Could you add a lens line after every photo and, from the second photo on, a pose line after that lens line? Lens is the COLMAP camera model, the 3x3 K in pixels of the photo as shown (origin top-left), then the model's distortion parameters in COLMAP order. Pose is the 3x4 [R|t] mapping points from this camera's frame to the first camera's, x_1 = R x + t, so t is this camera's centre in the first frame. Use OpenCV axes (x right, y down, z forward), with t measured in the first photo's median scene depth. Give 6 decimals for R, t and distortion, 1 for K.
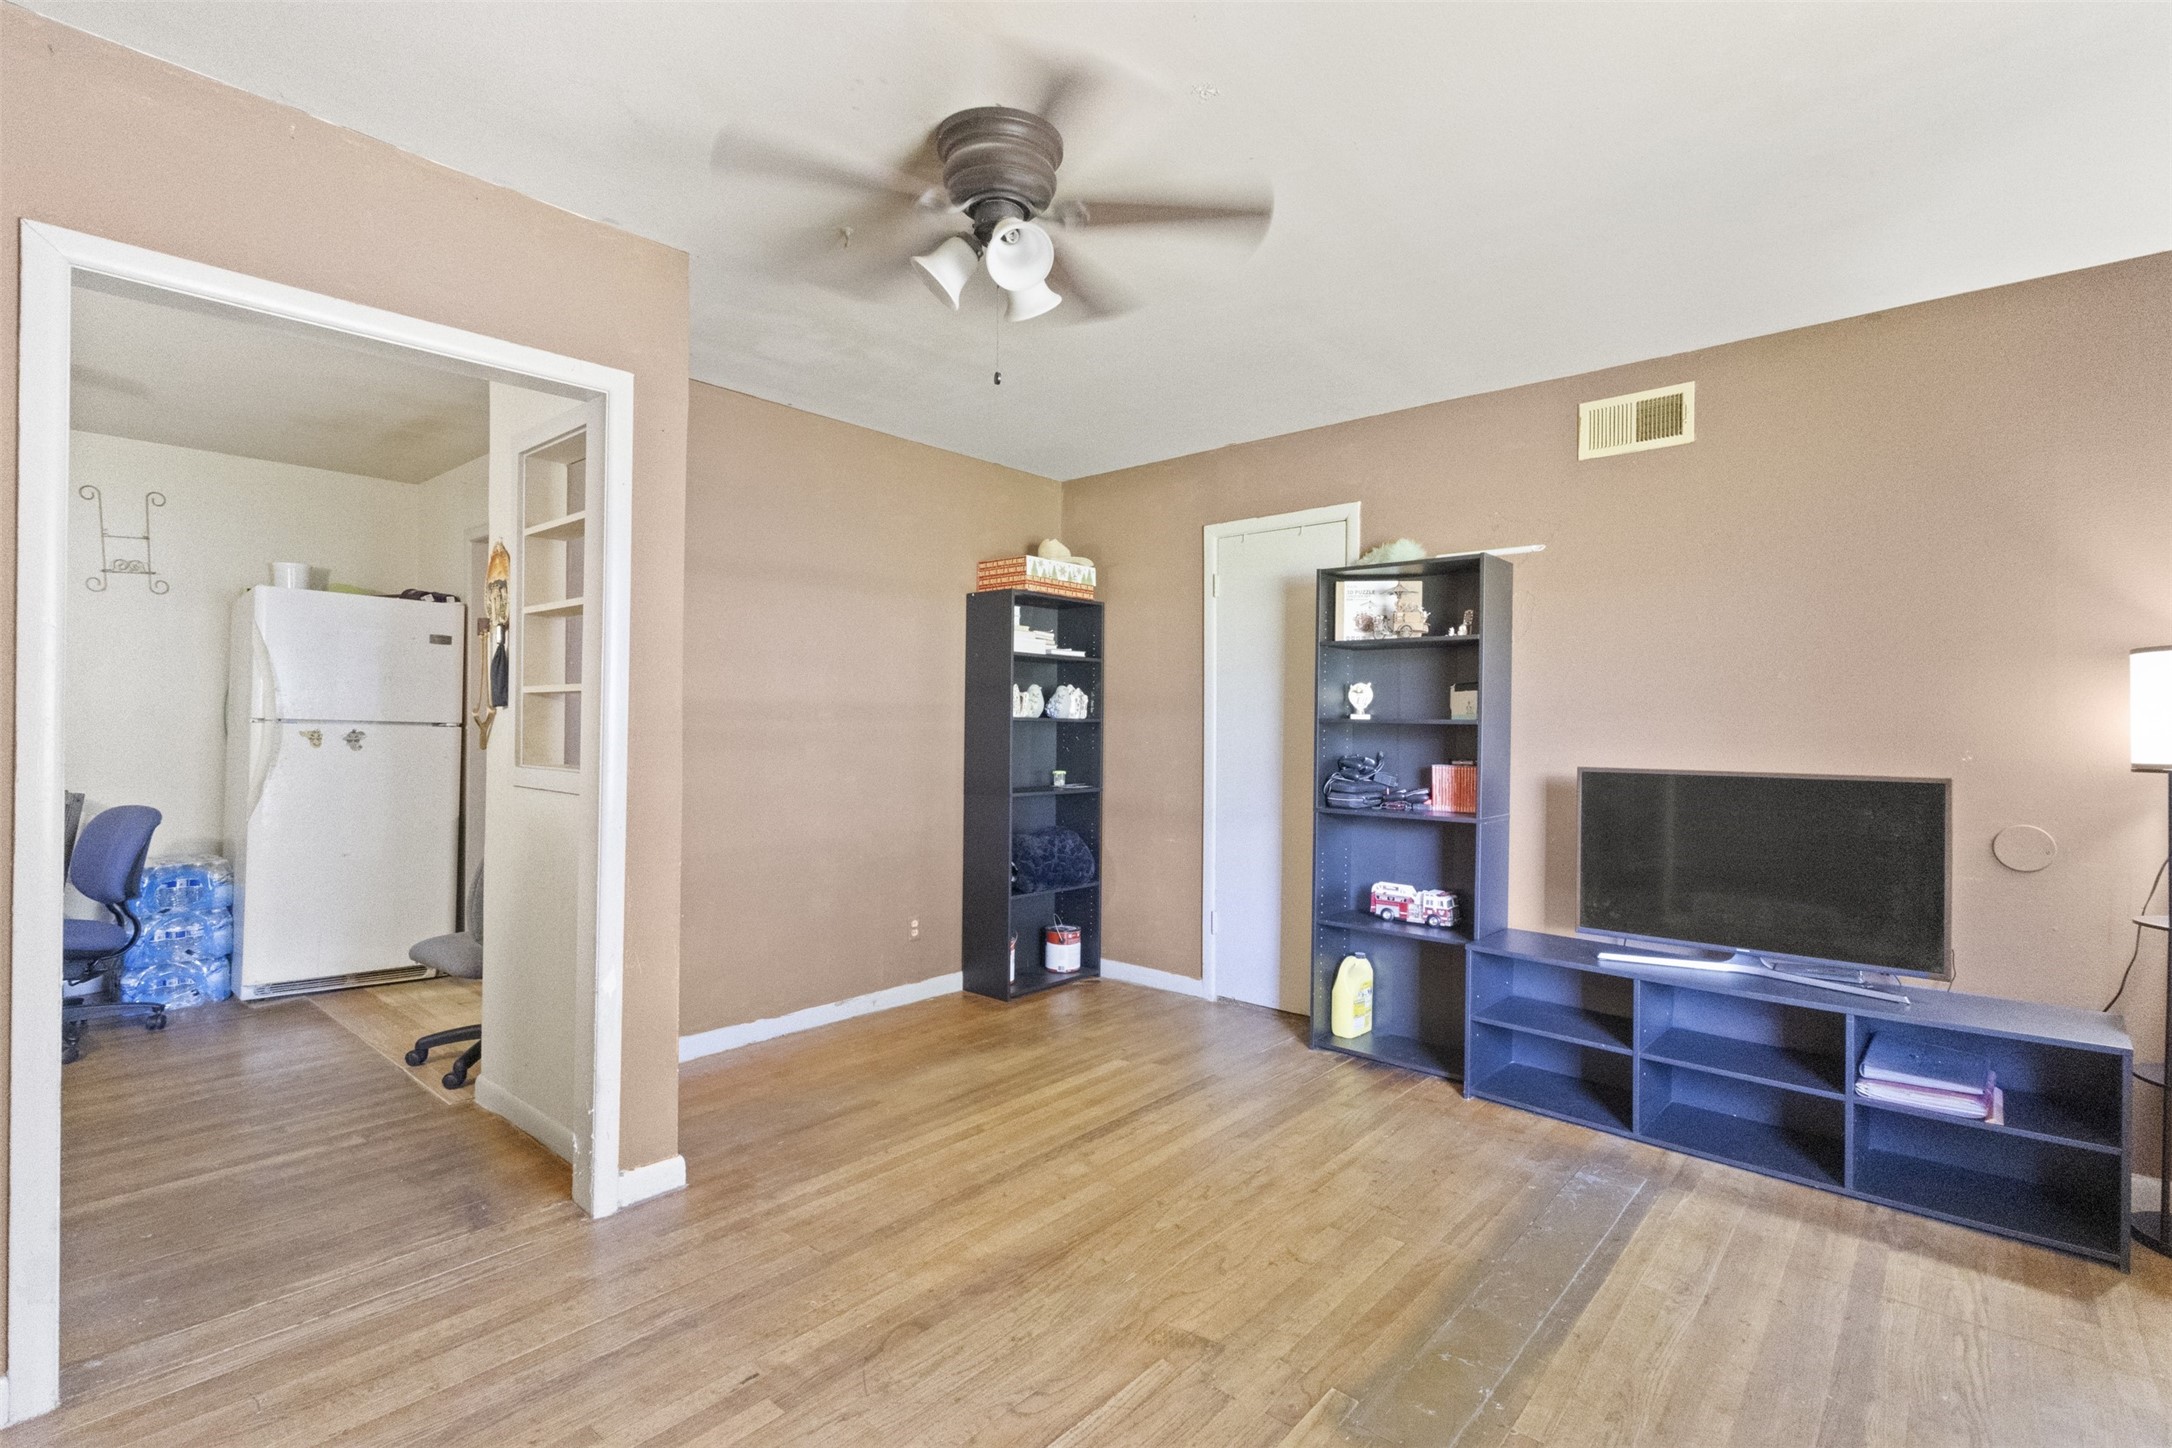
lens RADIAL K [[1001.8, 0, 1086.0], [0, 1001.8, 724.0], [0, 0, 1]] dist [0.000283, 0.000038]
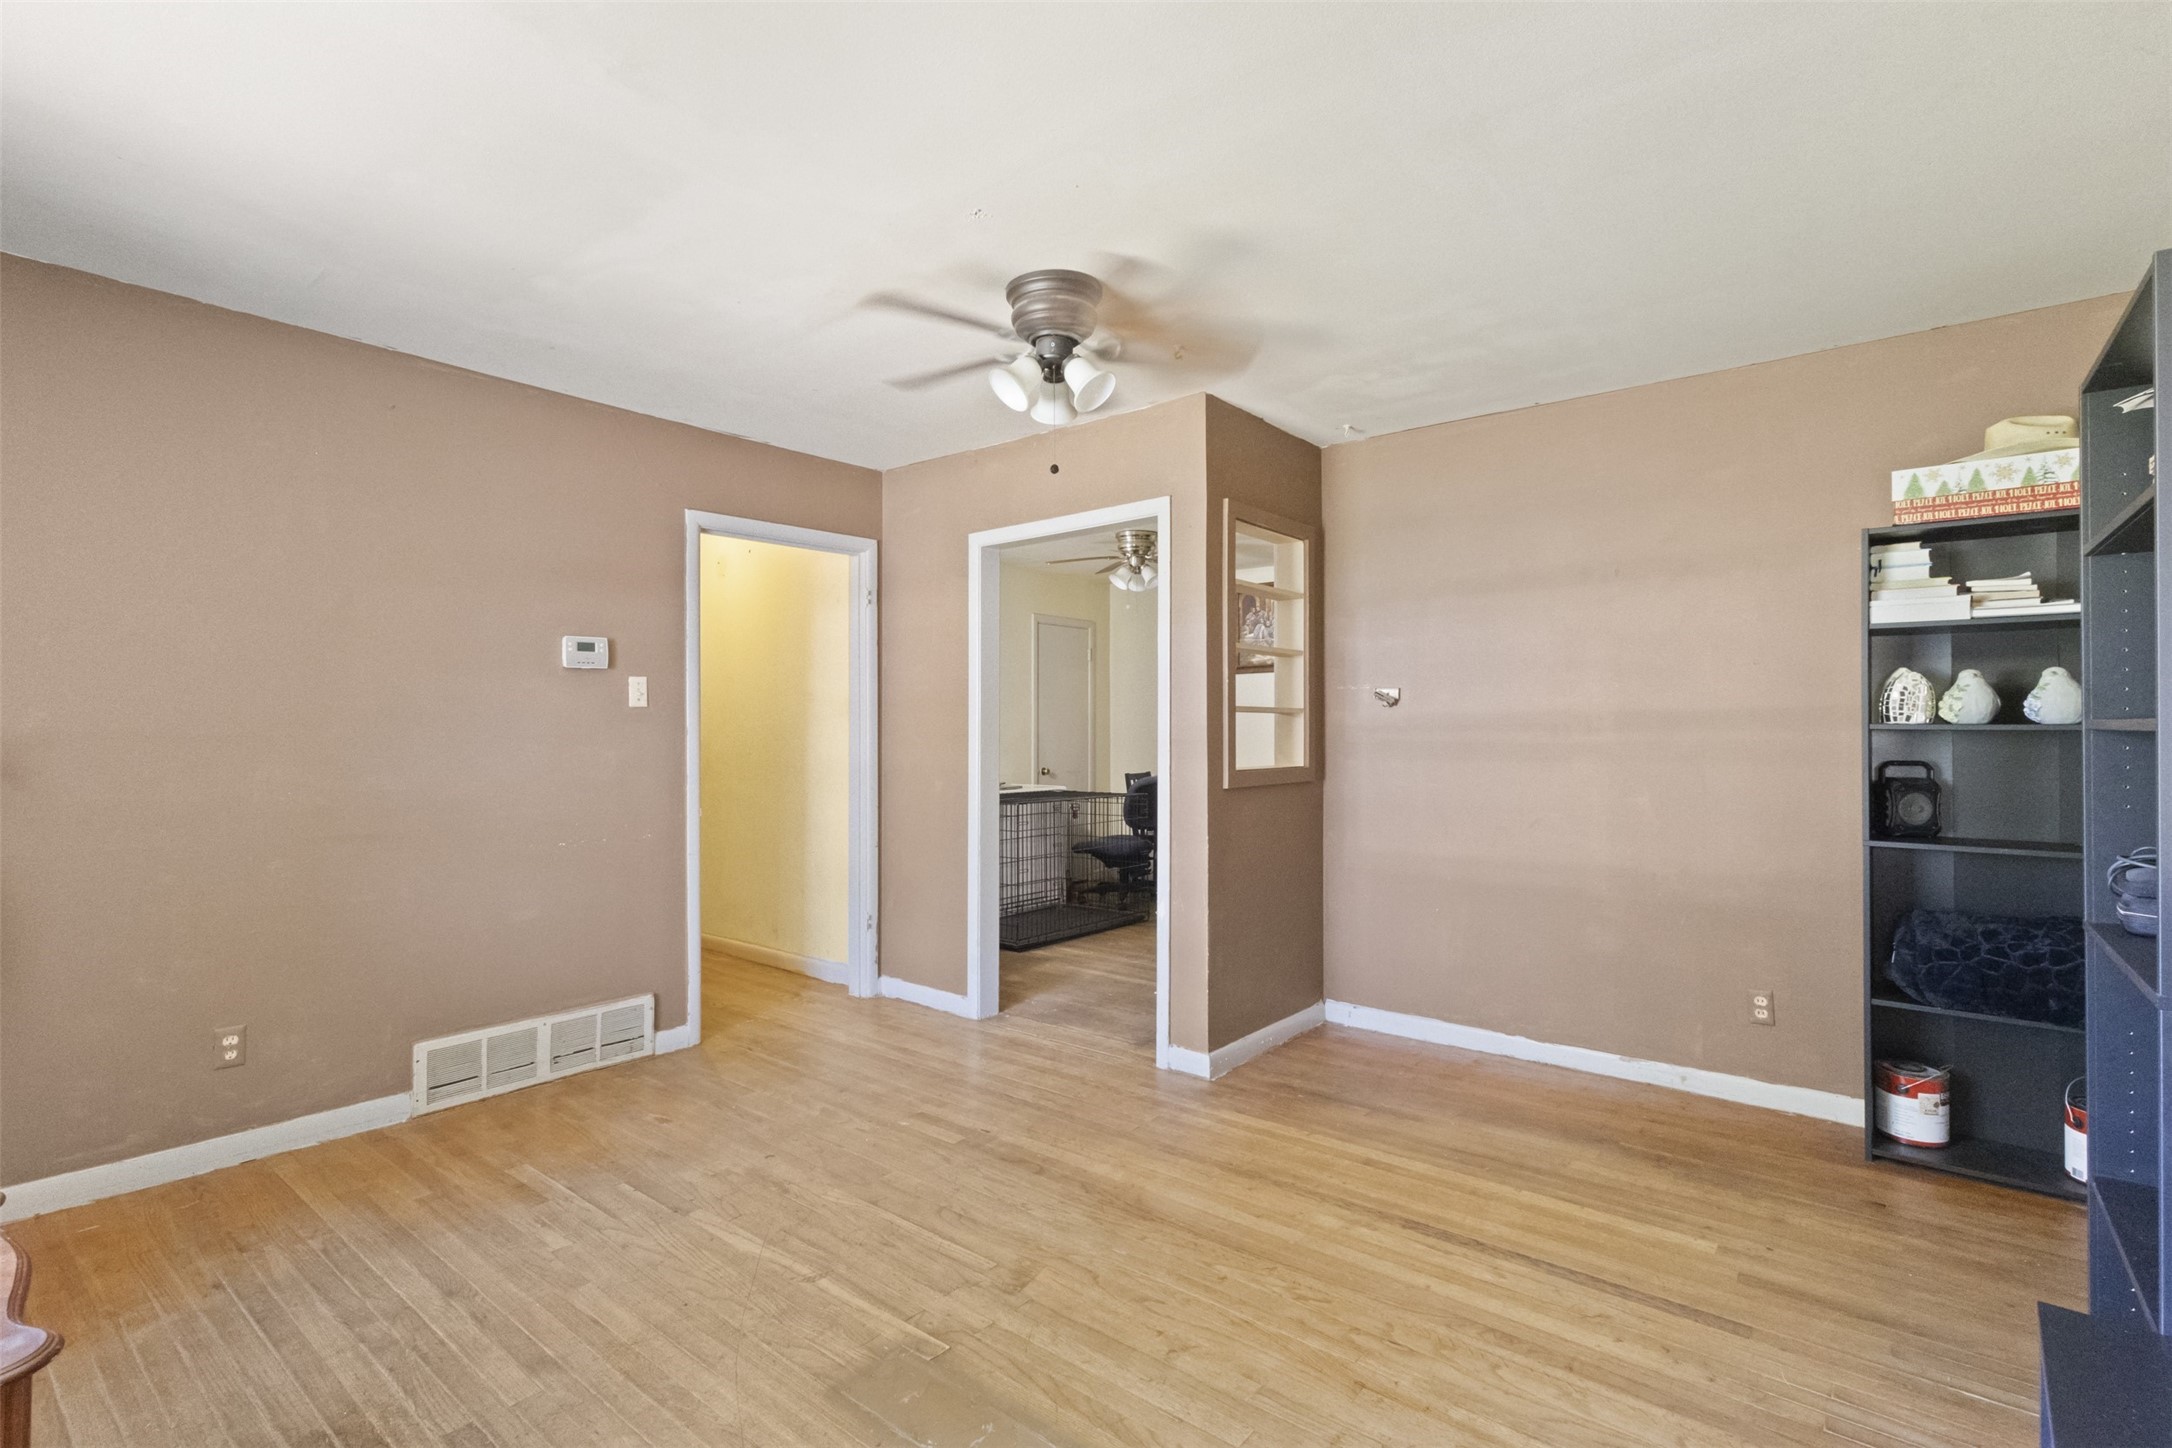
lens RADIAL K [[1012.9, 0, 1086.0], [0, 1012.9, 724.0], [0, 0, 1]] dist [0.002121, 0.000504]
pose [[0.035388, -0.014636, -0.999266, 0.680936], [0.001323, 0.999893, -0.014599, 0.002281], [0.999373, -0.000806, 0.035404, 0.556251]]
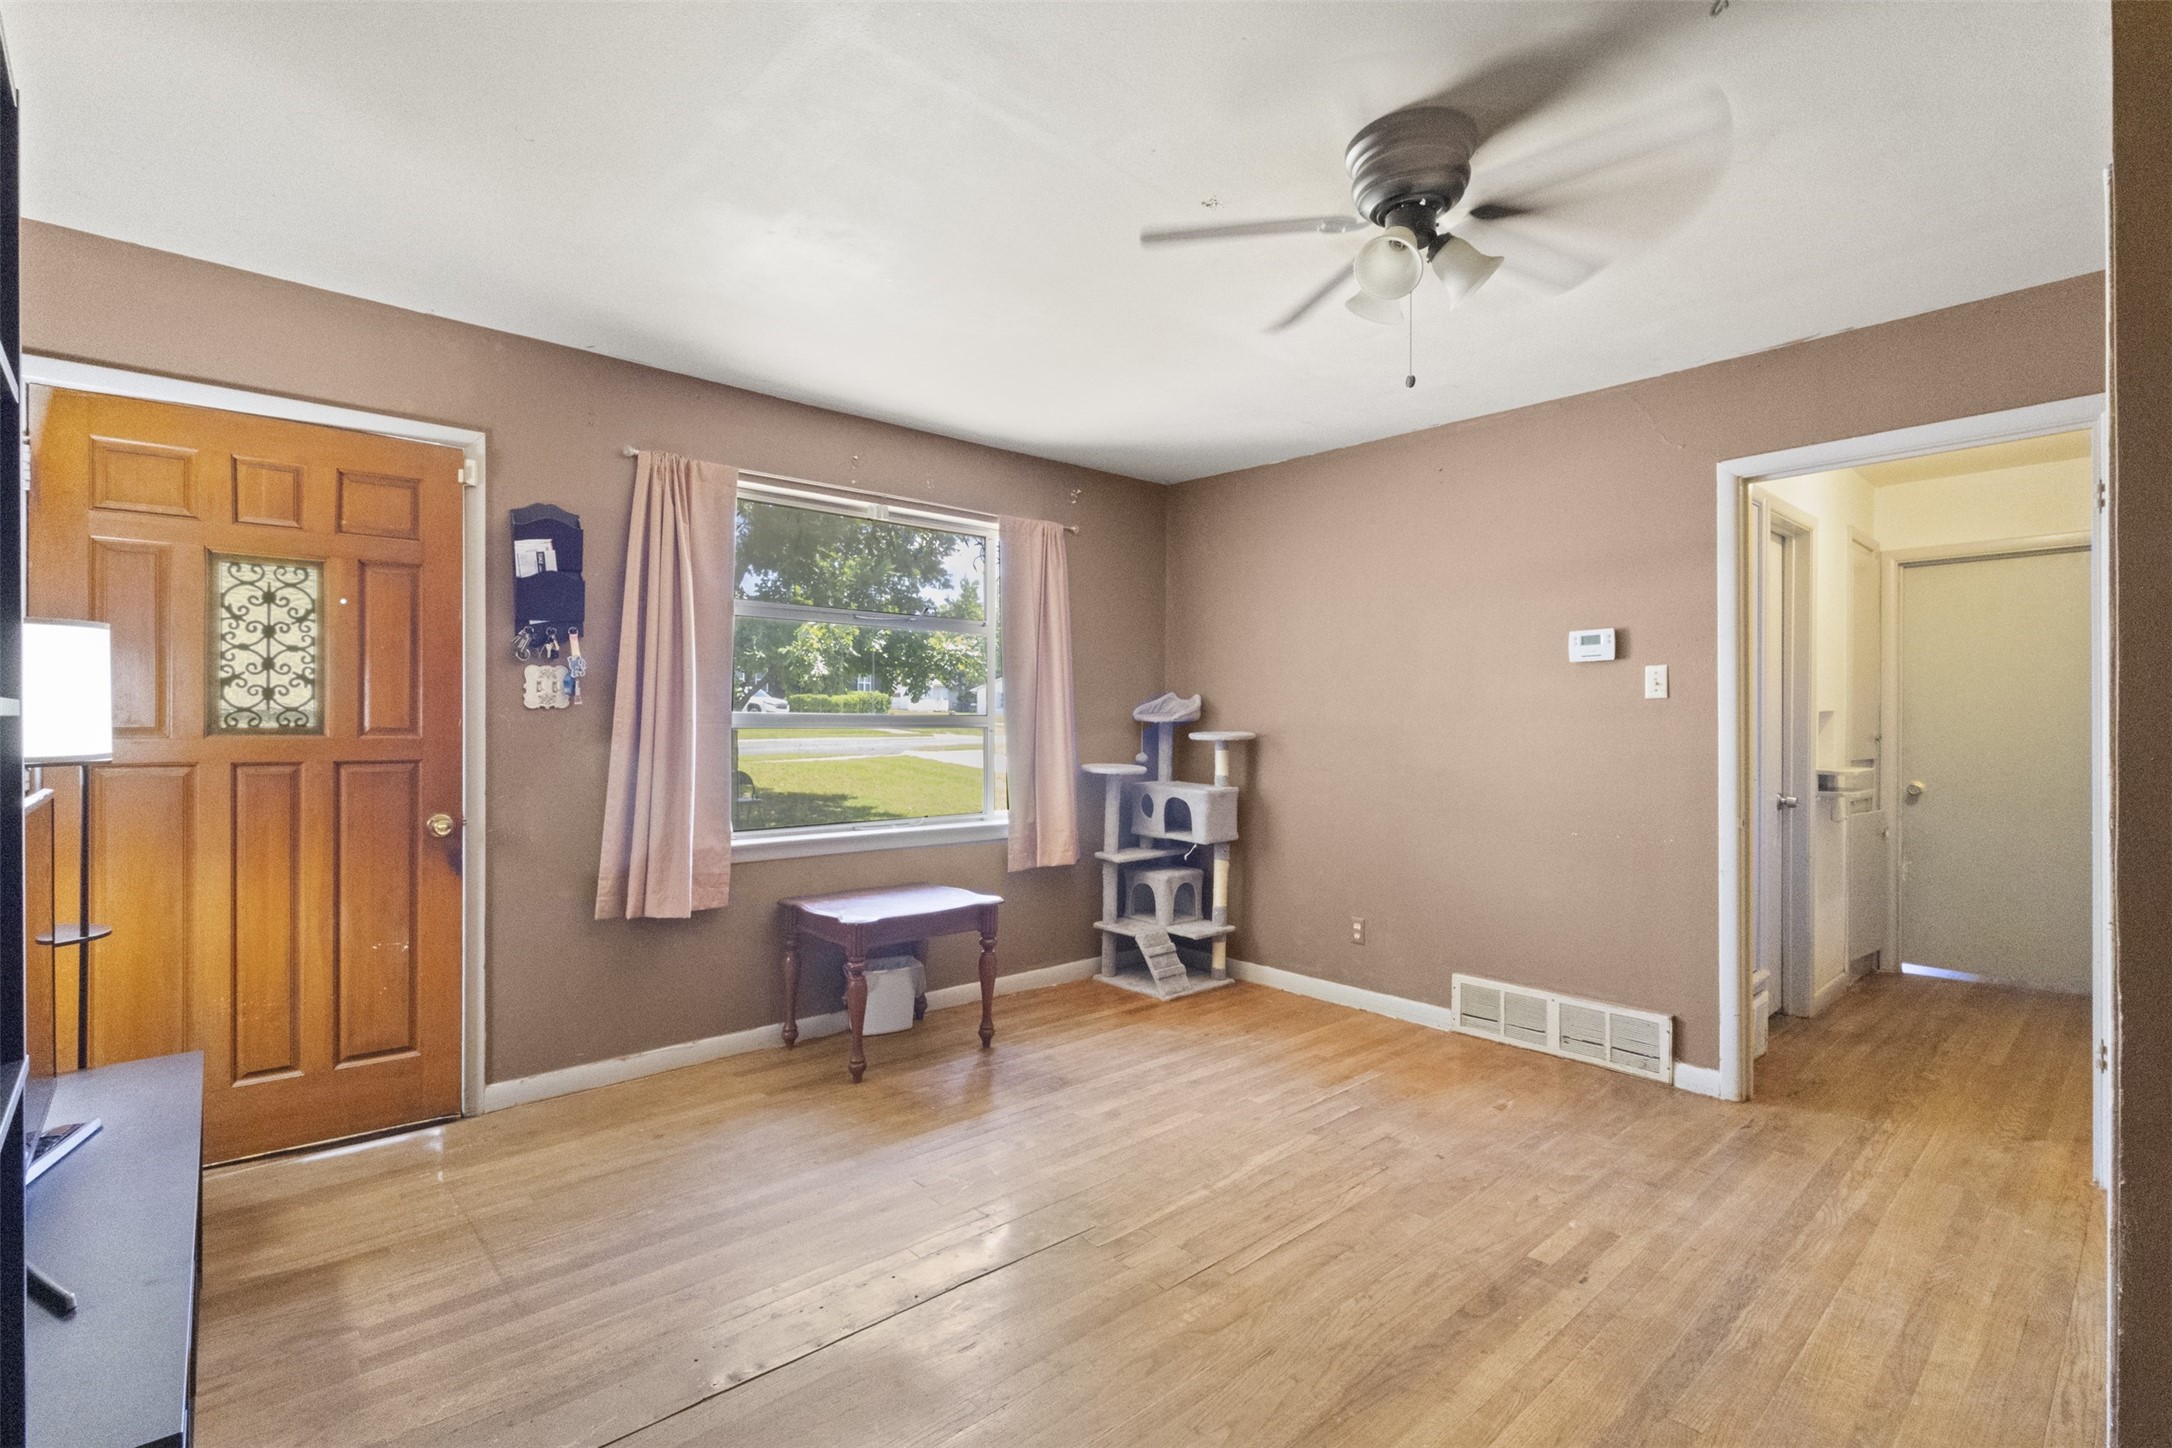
lens RADIAL K [[993.1, 0, 1042.6], [0, 993.1, 720.2], [0, 0, 1]] dist [-0.000436, 0.000024]
pose [[-0.989716, -0.011038, 0.142623, 0.069803], [-0.011452, 0.999932, -0.002077, -0.001480], [-0.142590, -0.003689, -0.989775, 1.137142]]
